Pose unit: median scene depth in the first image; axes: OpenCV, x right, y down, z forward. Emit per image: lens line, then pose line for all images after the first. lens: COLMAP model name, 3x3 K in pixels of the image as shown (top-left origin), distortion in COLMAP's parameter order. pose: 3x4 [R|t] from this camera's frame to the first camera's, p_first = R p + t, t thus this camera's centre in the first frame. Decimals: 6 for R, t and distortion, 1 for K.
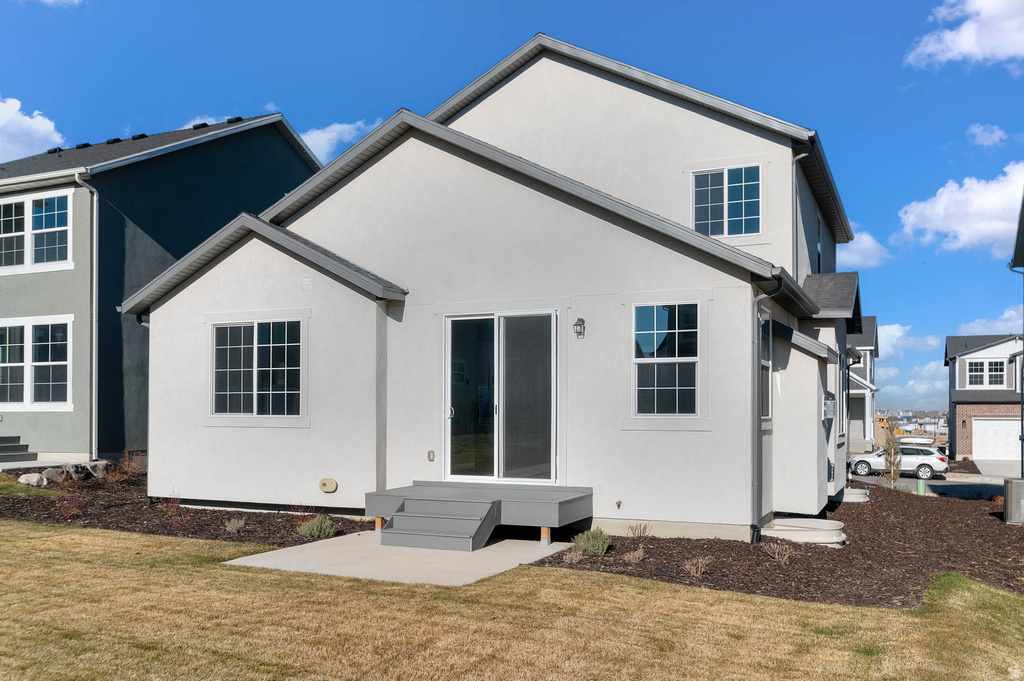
lens RADIAL K [[874.8, 0, 513.6], [0, 874.8, 403.2], [0, 0, 1]] dist [-0.003886, -0.001391]
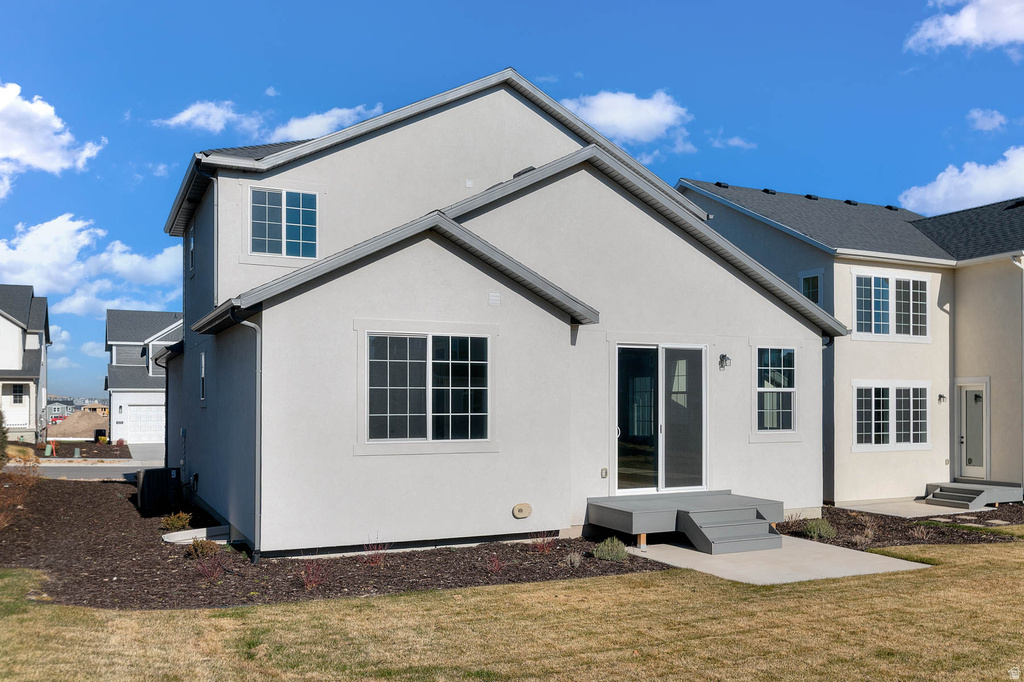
lens RADIAL K [[874.8, 0, 513.6], [0, 874.8, 403.7], [0, 0, 1]] dist [-0.003886, -0.001391]
pose [[0.640742, -0.004587, 0.767743, -0.964735], [-0.005040, 0.999935, 0.010181, -0.034219], [-0.767740, -0.010393, 0.640677, 0.391423]]
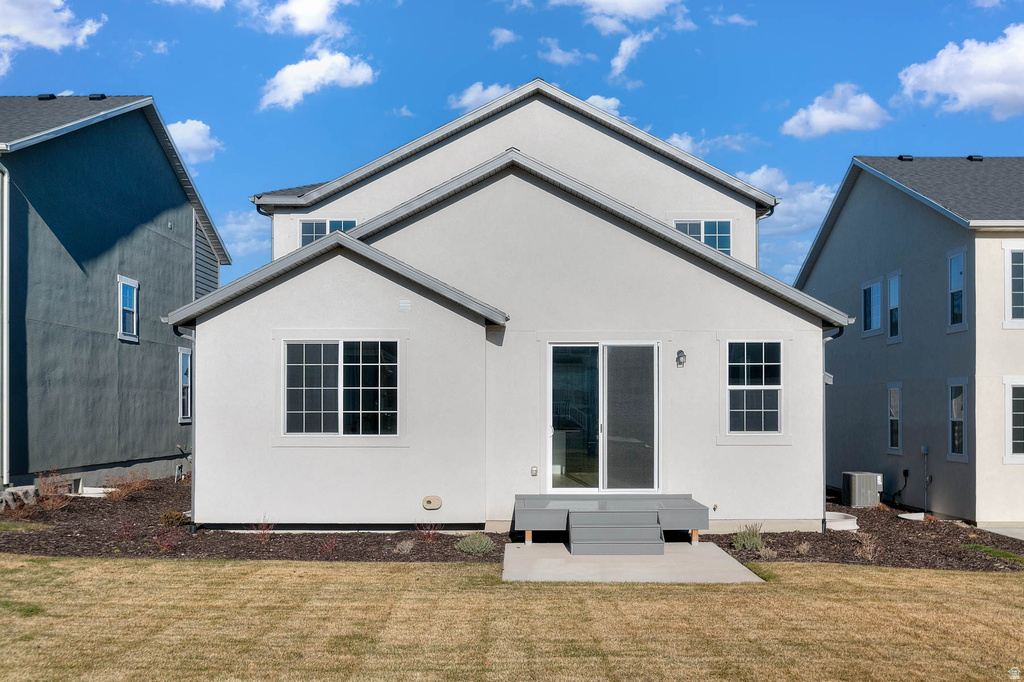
lens RADIAL K [[874.8, 0, 513.6], [0, 874.8, 403.7], [0, 0, 1]] dist [-0.003886, -0.001391]
pose [[0.912534, -0.000204, 0.409000, -0.548926], [-0.001318, 0.999993, 0.003440, -0.026356], [-0.408998, -0.003678, 0.912528, 0.020444]]
